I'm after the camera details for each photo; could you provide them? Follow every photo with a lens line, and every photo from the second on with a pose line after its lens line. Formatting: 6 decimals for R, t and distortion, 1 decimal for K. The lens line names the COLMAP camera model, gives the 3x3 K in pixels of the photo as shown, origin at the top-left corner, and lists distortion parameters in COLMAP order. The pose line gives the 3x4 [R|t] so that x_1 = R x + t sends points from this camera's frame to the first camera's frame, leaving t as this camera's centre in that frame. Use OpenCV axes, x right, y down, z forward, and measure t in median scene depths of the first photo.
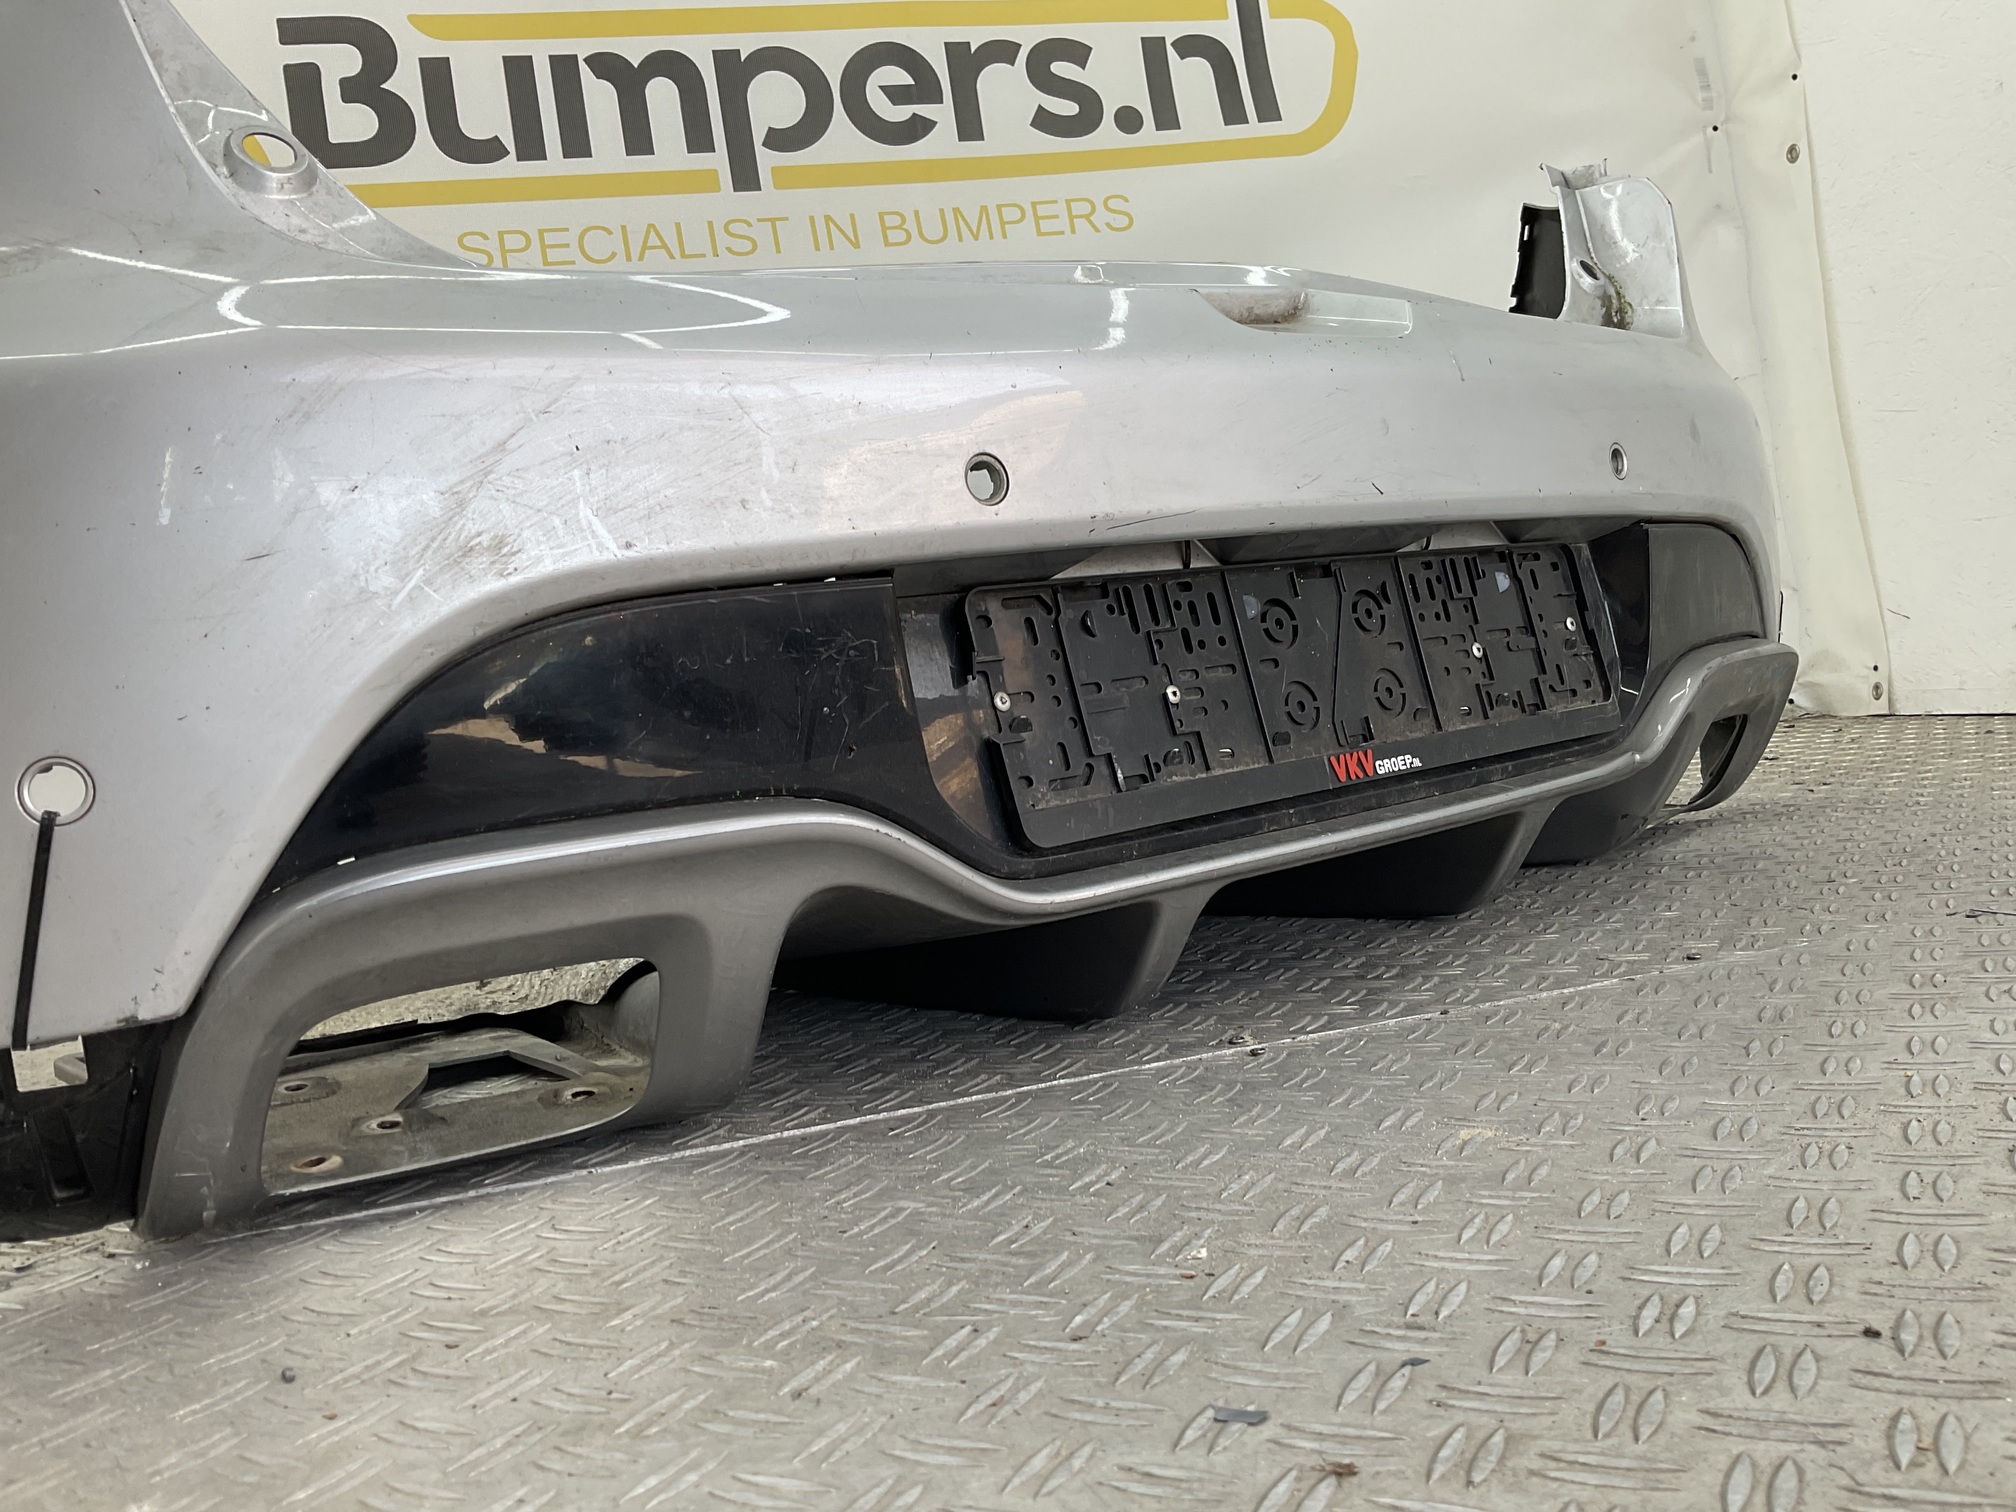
lens RADIAL K [[1665.1, 0, 1013.2], [0, 1665.1, 762.1], [0, 0, 1]] dist [0.070694, -0.128983]
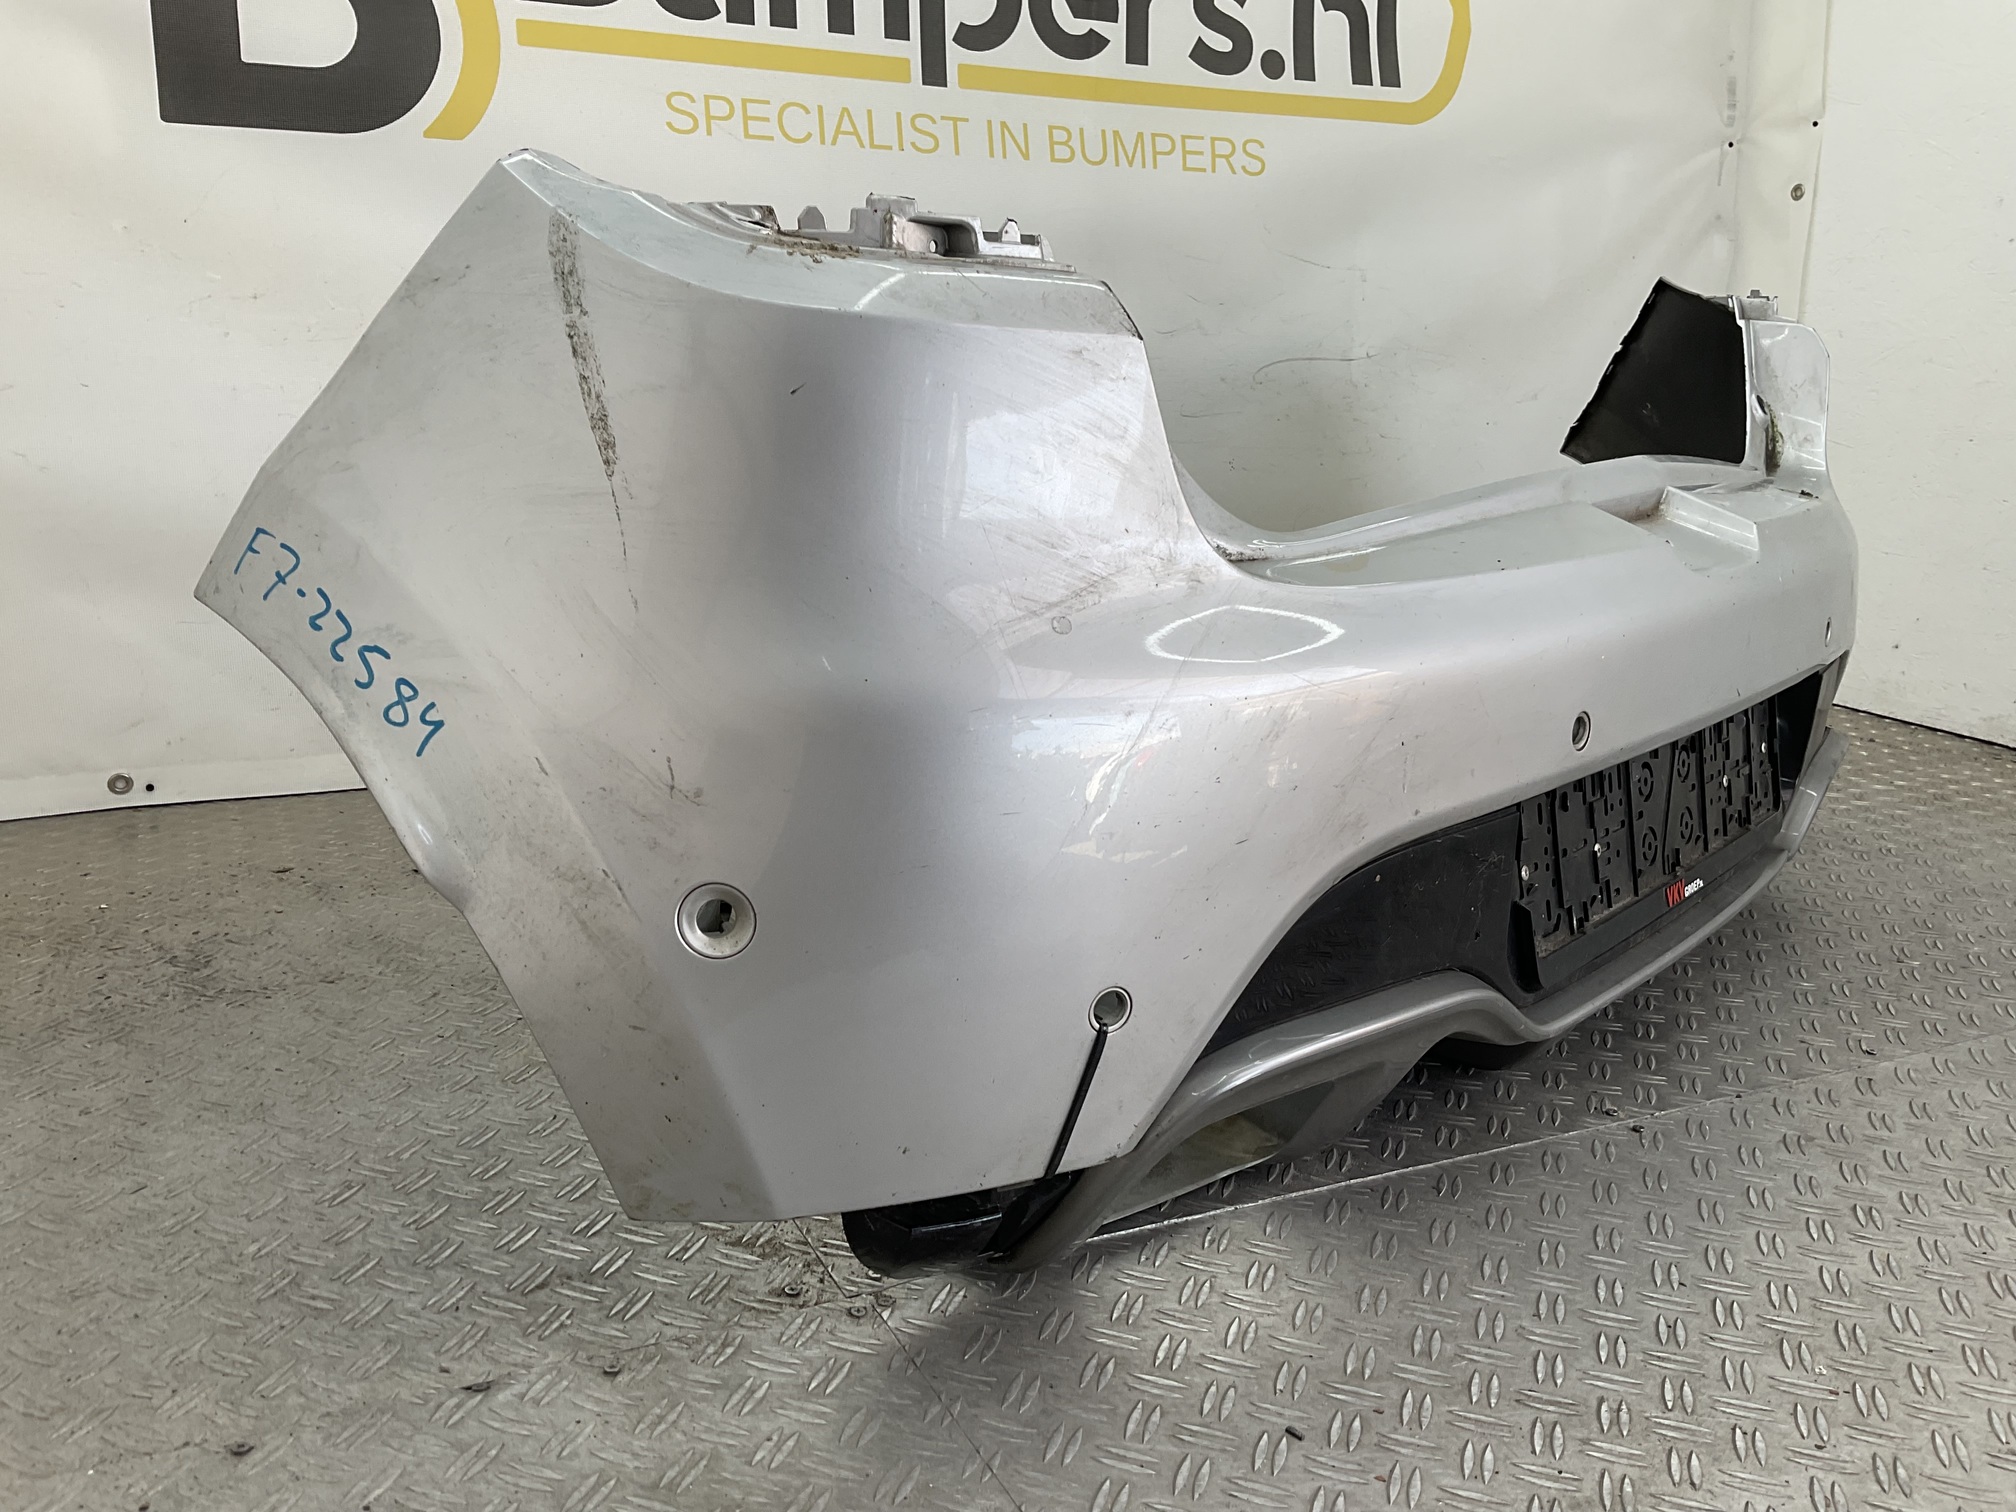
lens RADIAL K [[1665.1, 0, 1011.3], [0, 1665.1, 759.1], [0, 0, 1]] dist [0.070694, -0.128983]
pose [[0.971754, 0.105021, 0.211340, -0.513507], [-0.142716, 0.974732, 0.171845, -0.218133], [-0.187952, -0.197152, 0.962188, -0.141784]]
